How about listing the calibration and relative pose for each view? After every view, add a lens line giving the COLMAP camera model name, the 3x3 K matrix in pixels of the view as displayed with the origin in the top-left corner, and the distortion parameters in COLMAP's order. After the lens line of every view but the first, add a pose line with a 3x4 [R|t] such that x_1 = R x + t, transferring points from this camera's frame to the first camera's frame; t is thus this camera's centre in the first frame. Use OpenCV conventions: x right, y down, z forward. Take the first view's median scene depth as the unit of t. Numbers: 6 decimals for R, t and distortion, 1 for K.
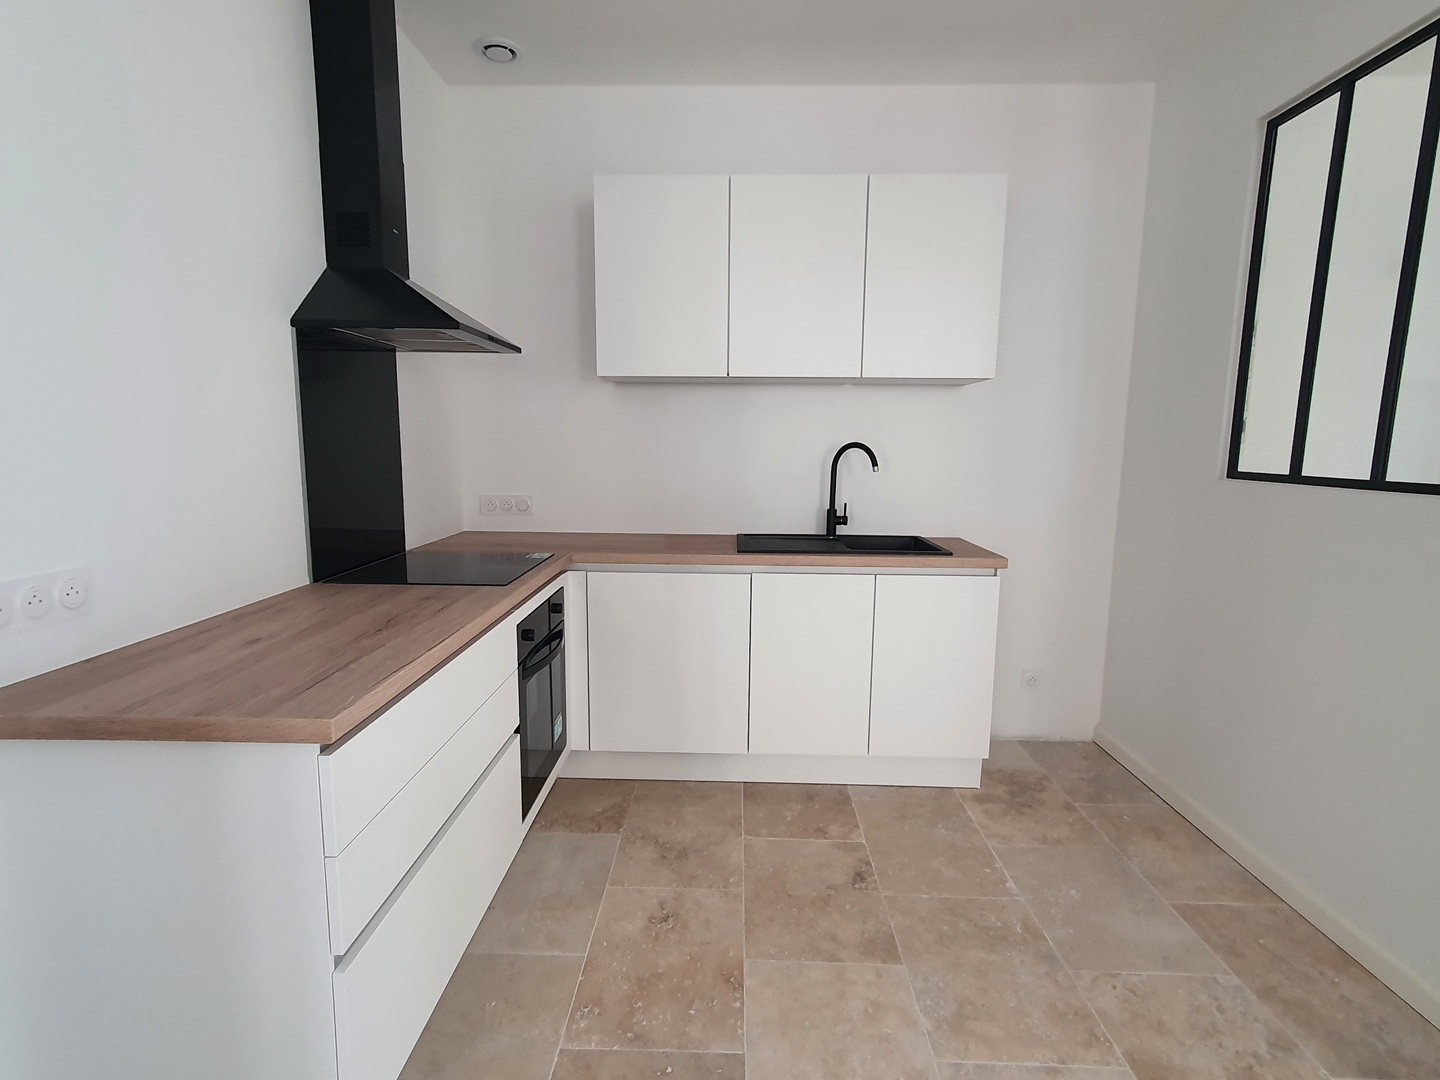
lens RADIAL K [[793.5, 0, 720.0], [0, 793.5, 540.0], [0, 0, 1]] dist [0.005212, 0.001057]
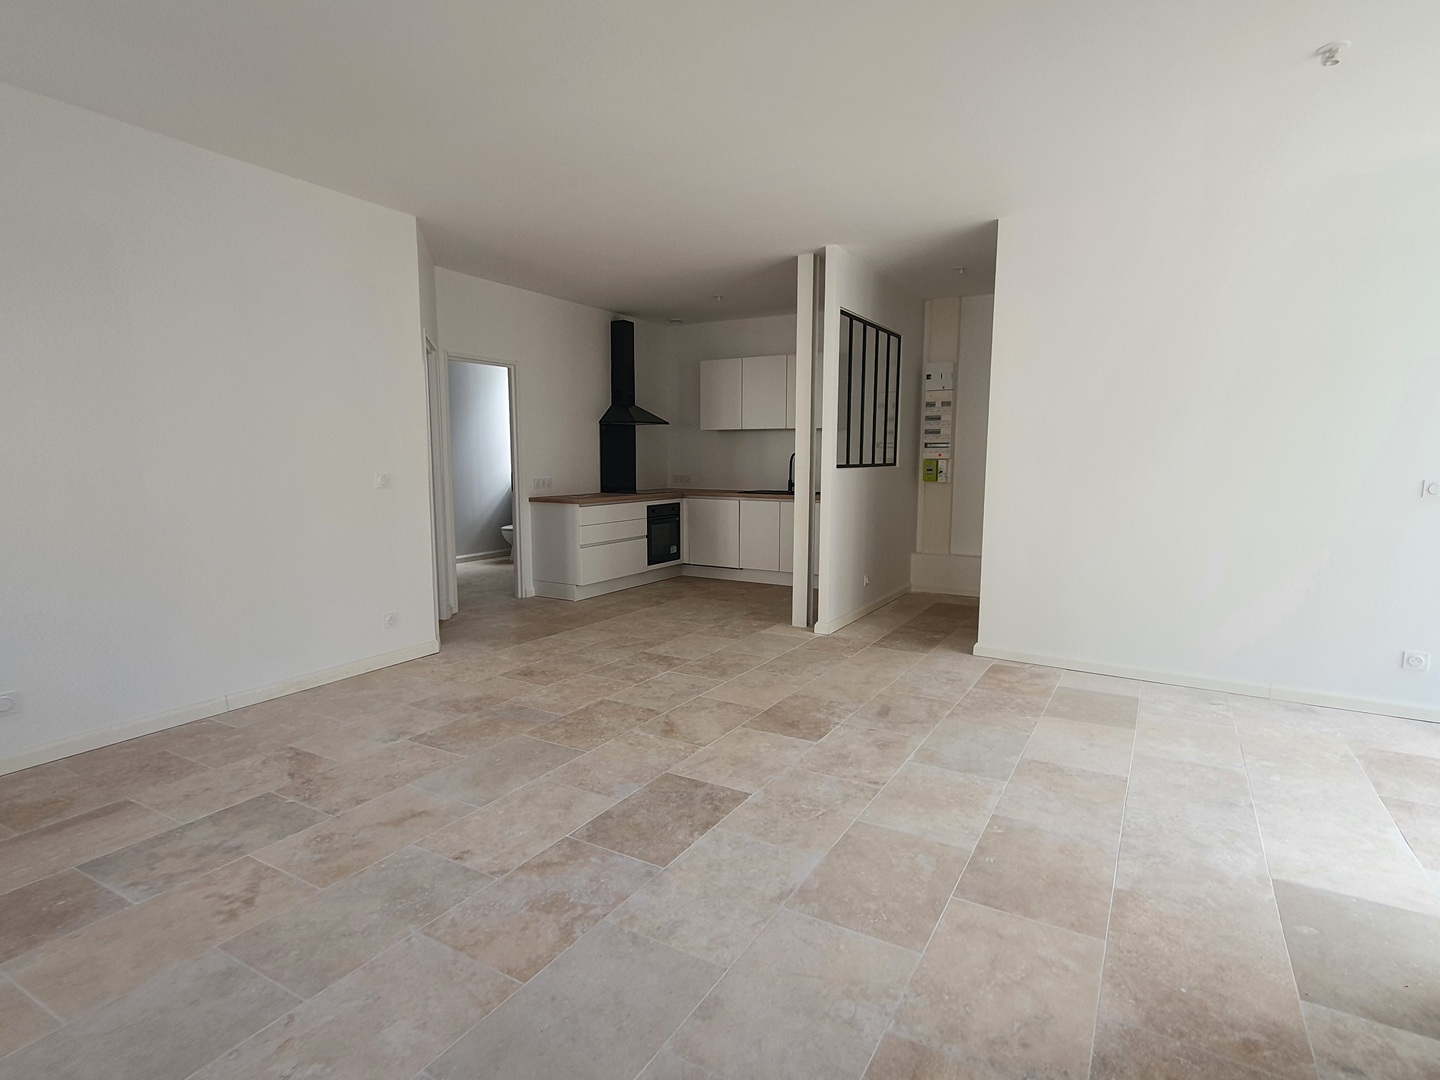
lens RADIAL K [[793.5, 0, 720.0], [0, 793.5, 540.0], [0, 0, 1]] dist [0.005212, 0.001057]
pose [[0.873003, 0.043411, -0.485779, 1.334139], [-0.053545, 0.998541, -0.006994, 0.203106], [0.484767, 0.032117, 0.874054, -1.459669]]
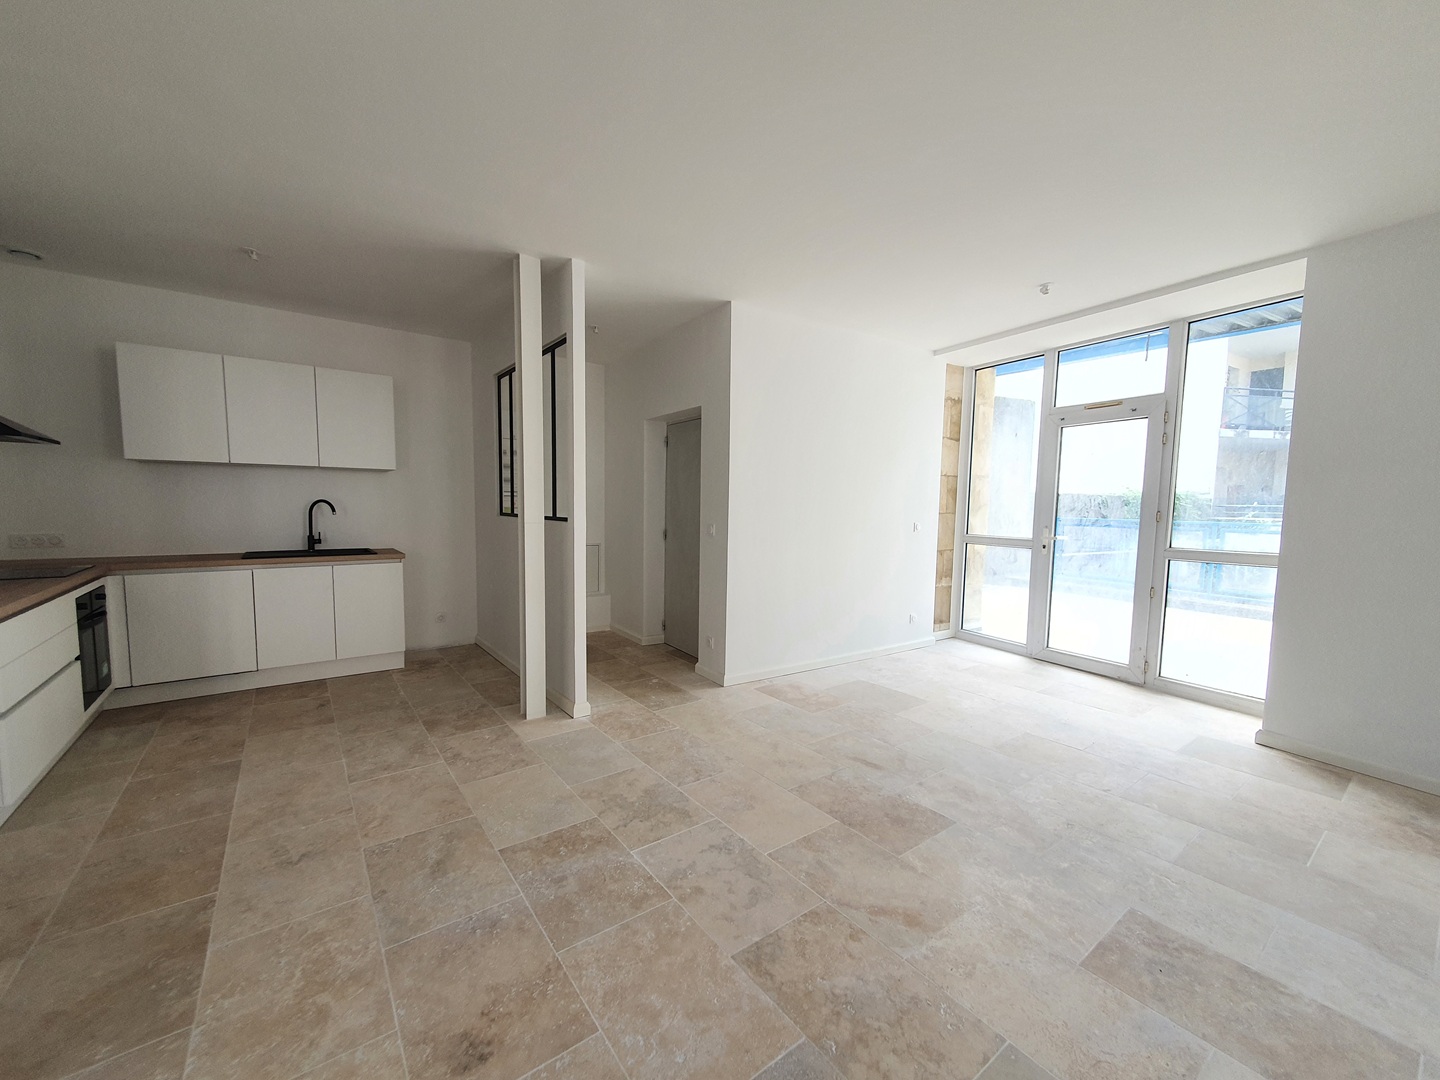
lens RADIAL K [[568.8, 0, 718.8], [0, 568.8, 547.8], [0, 0, 1]] dist [0.003955, 0.000217]
pose [[0.781793, -0.046916, 0.621771, 0.066672], [0.070125, 0.997455, -0.012908, 0.085494], [-0.619583, 0.053693, 0.783093, -0.726228]]
